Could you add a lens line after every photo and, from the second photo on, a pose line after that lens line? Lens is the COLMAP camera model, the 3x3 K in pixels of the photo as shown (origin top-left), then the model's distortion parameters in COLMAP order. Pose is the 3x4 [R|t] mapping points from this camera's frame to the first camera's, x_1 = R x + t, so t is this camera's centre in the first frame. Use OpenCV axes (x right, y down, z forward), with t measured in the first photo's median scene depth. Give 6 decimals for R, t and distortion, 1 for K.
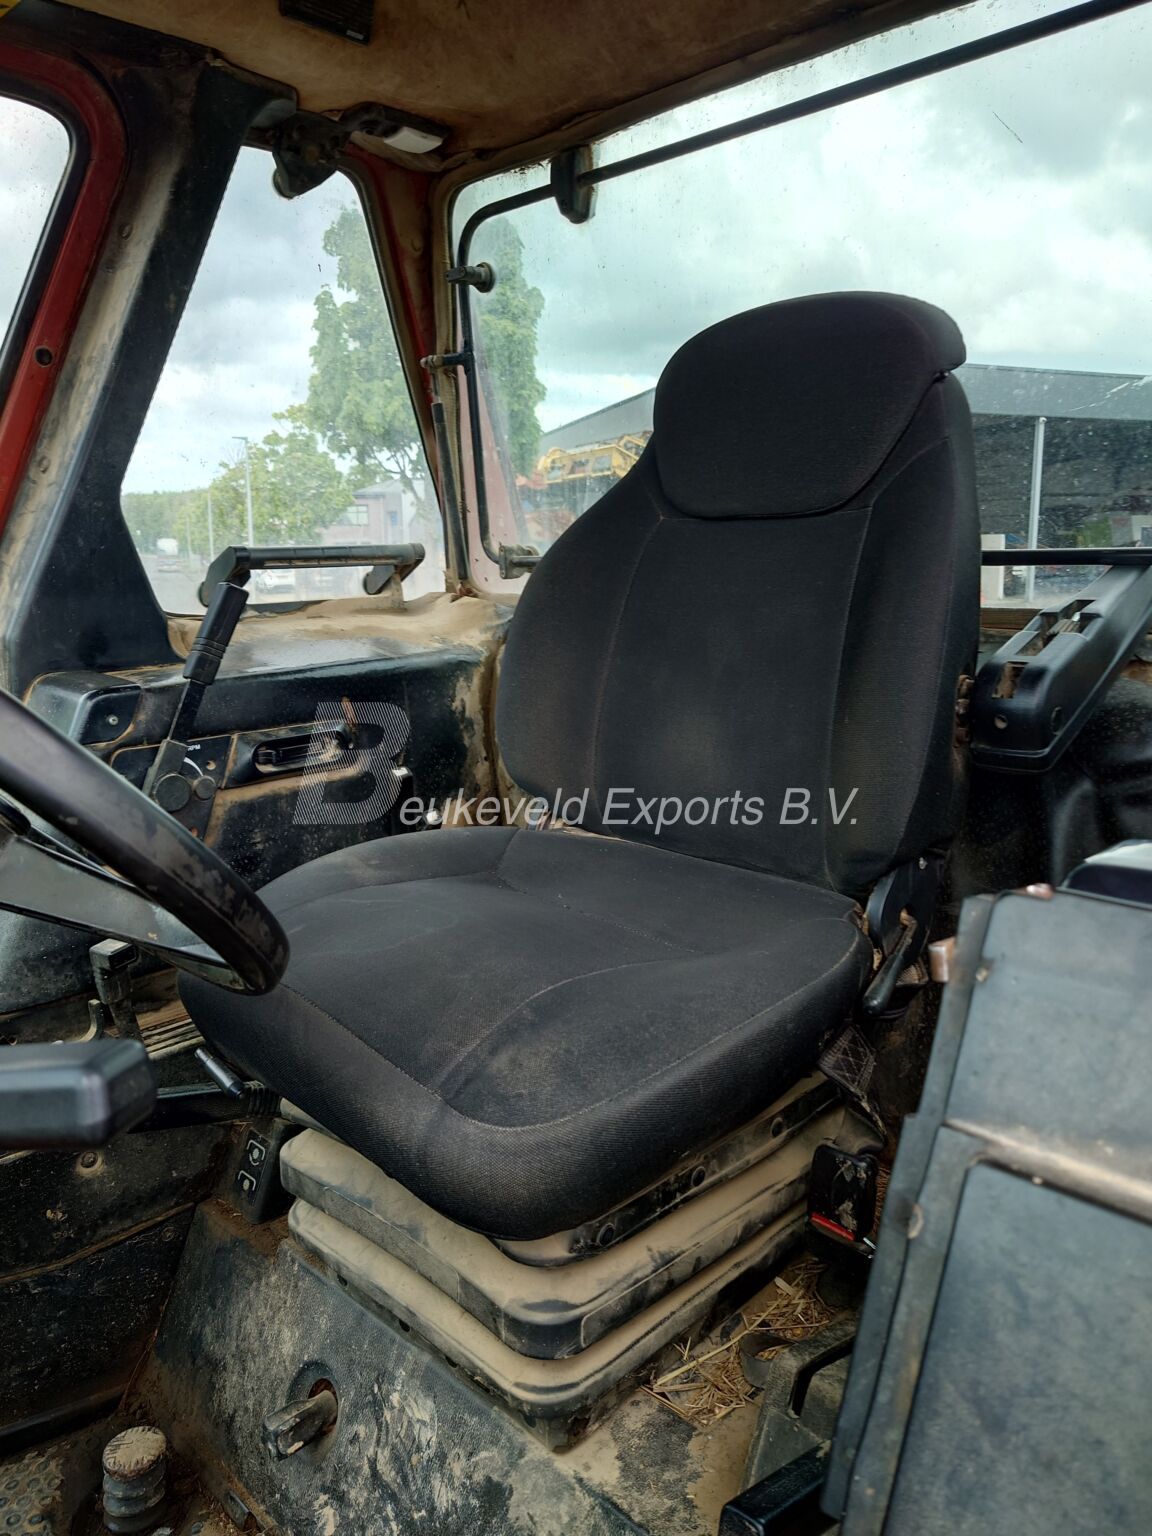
lens RADIAL K [[1119.4, 0, 581.4], [0, 1119.4, 784.1], [0, 0, 1]] dist [-0.002557, 0.004407]
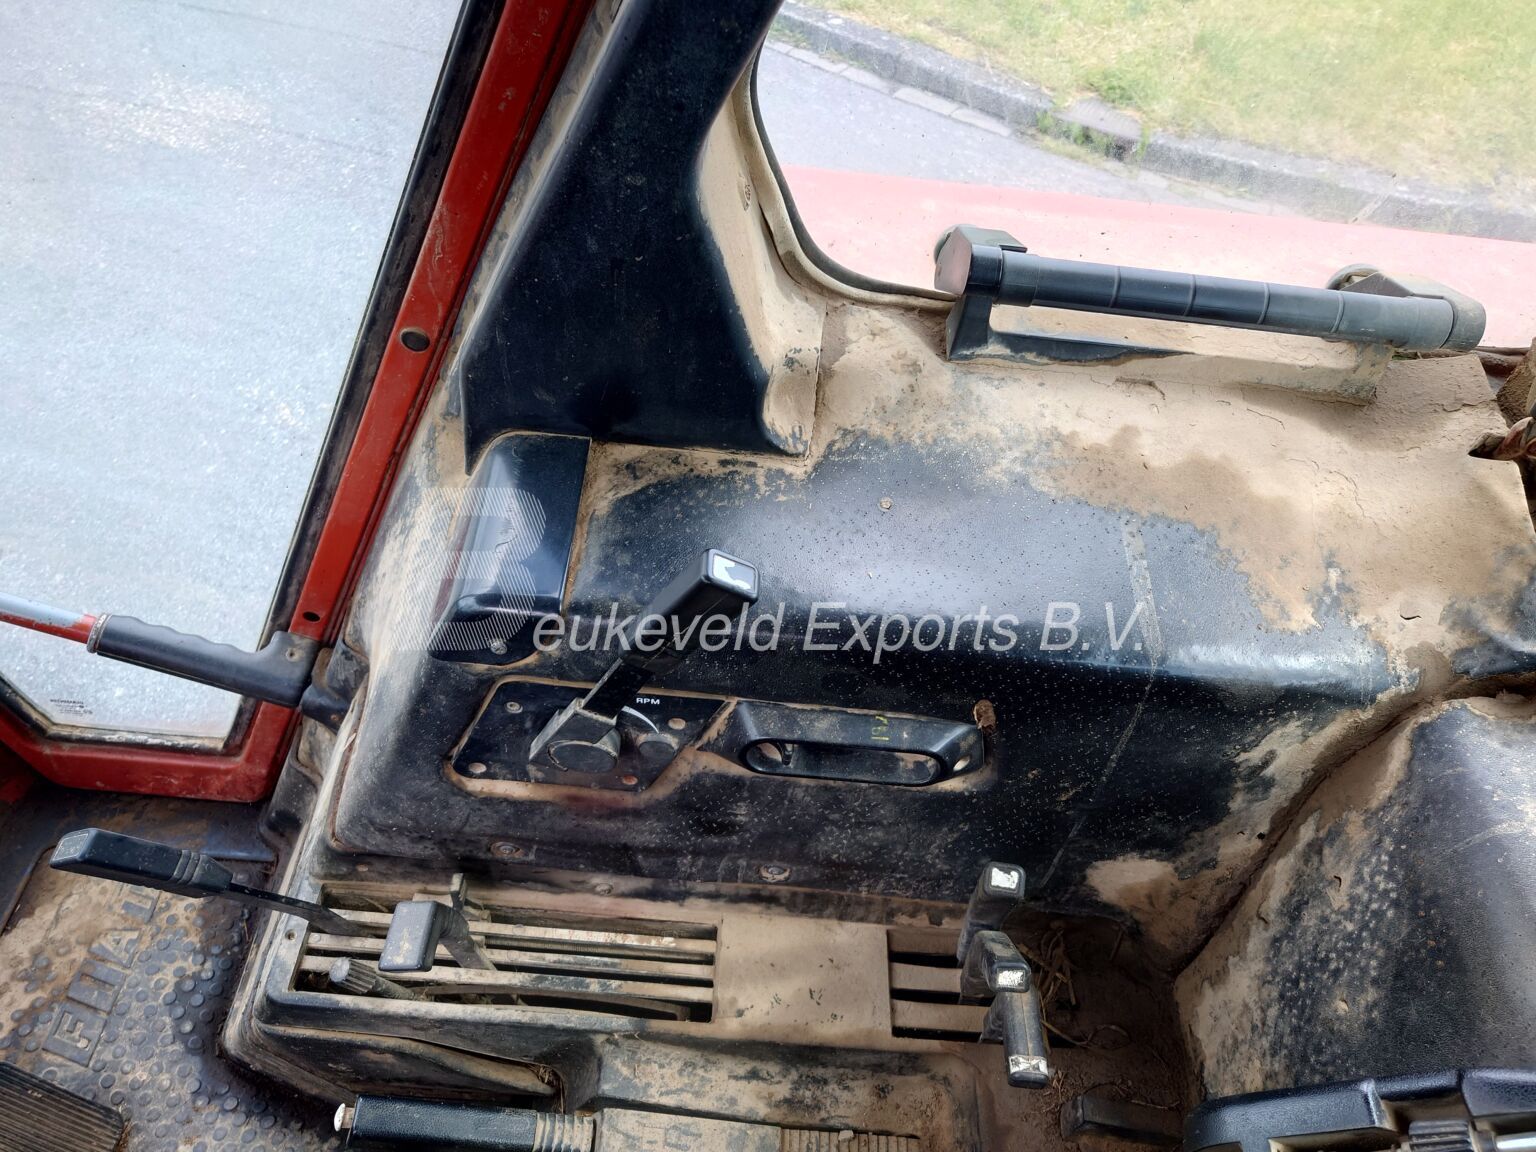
lens RADIAL K [[1119.4, 0, 794.0], [0, 1119.4, 577.0], [0, 0, 1]] dist [-0.002557, 0.004407]
pose [[0.660048, 0.631302, -0.407180, -0.101135], [-0.257326, 0.699232, 0.666976, -0.407384], [0.705776, -0.335458, 0.623977, 0.646812]]
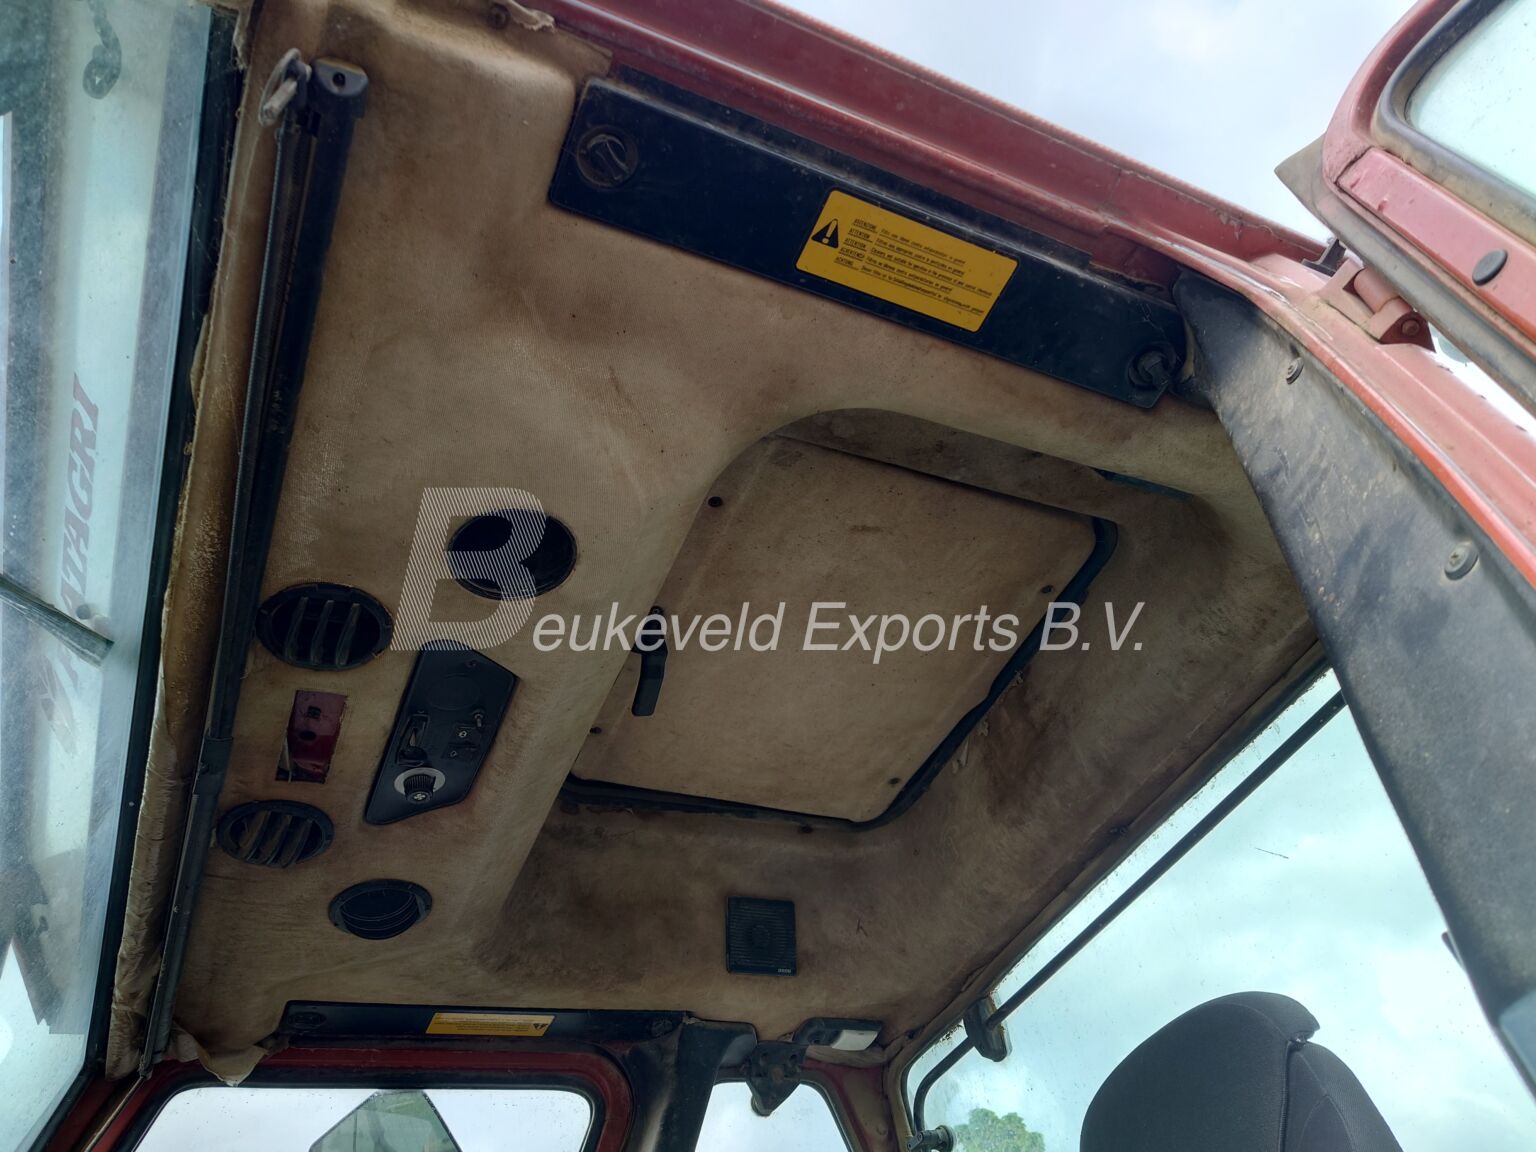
lens RADIAL K [[1086.1, 0, 768.0], [0, 1086.1, 576.0], [0, 0, 1]] dist [0.002572, 0.005555]
pose [[0.920022, -0.365456, -0.141426, 0.119807], [0.079400, 0.527268, -0.845981, 0.157067], [0.383738, 0.767092, 0.514115, -0.030343]]
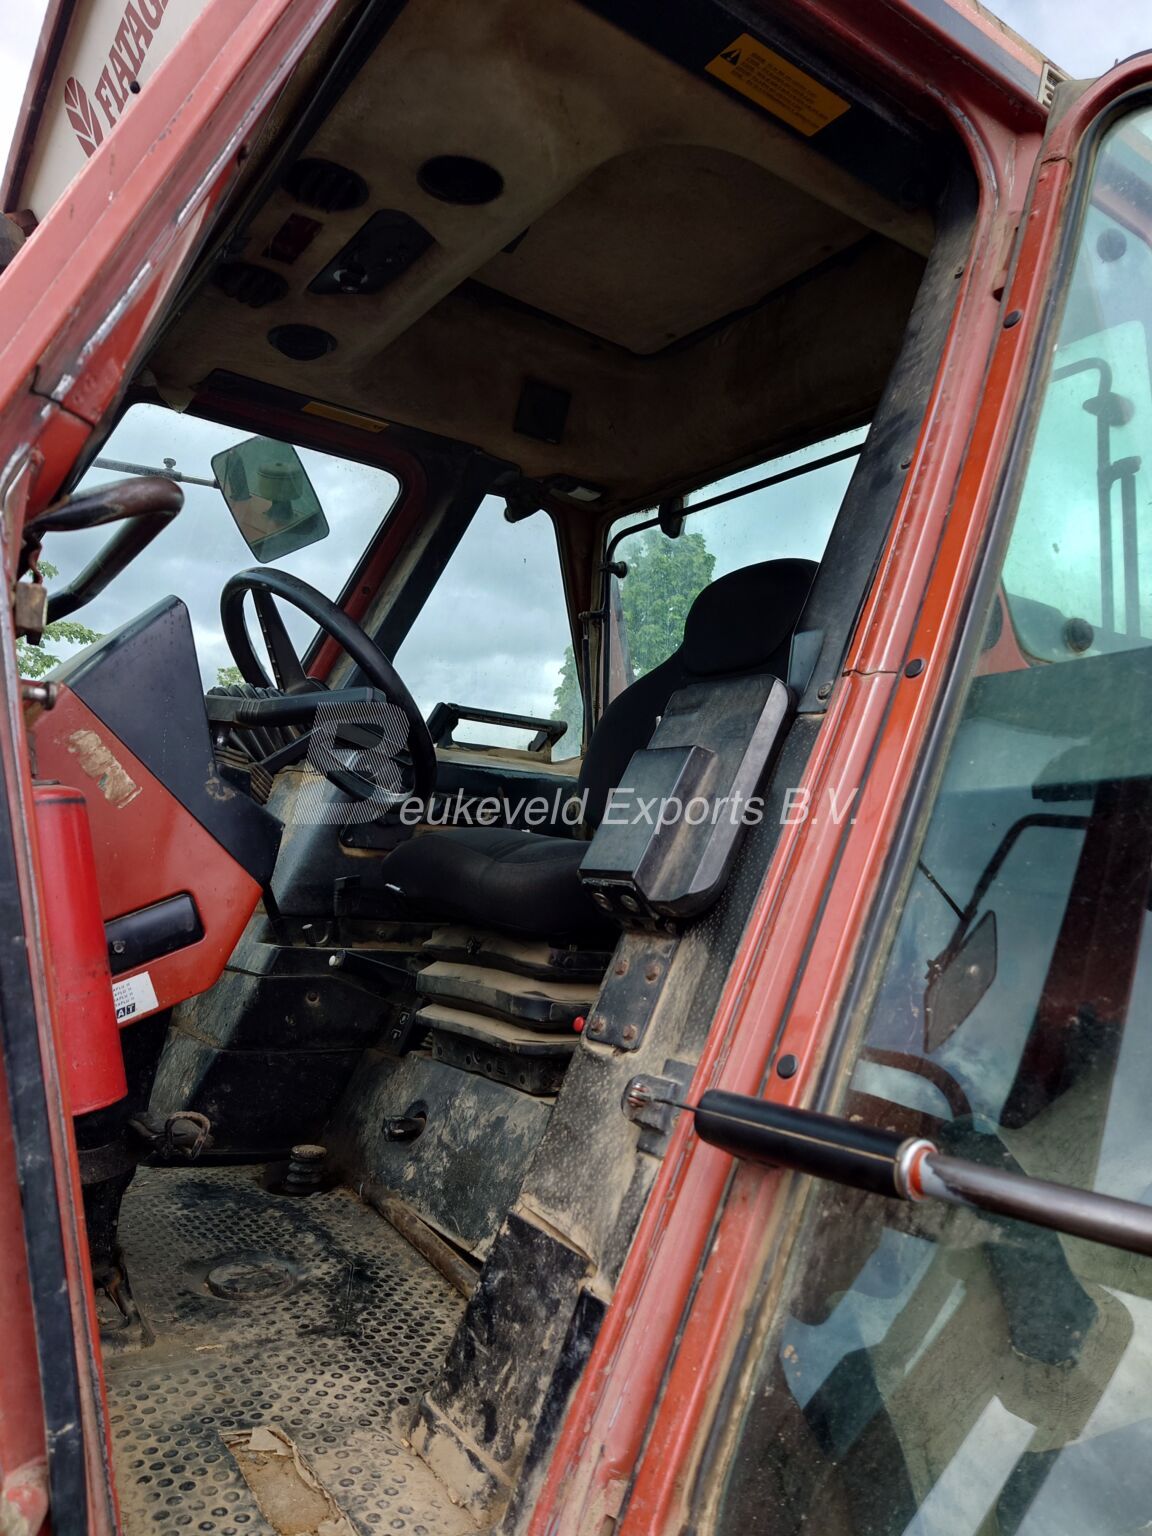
lens RADIAL K [[1119.4, 0, 581.4], [0, 1119.4, 784.1], [0, 0, 1]] dist [-0.002557, 0.004407]
pose [[0.978239, 0.066045, -0.196690, 0.228072], [-0.121256, 0.951227, -0.283662, 0.365900], [0.168363, 0.301339, 0.938536, -0.523744]]
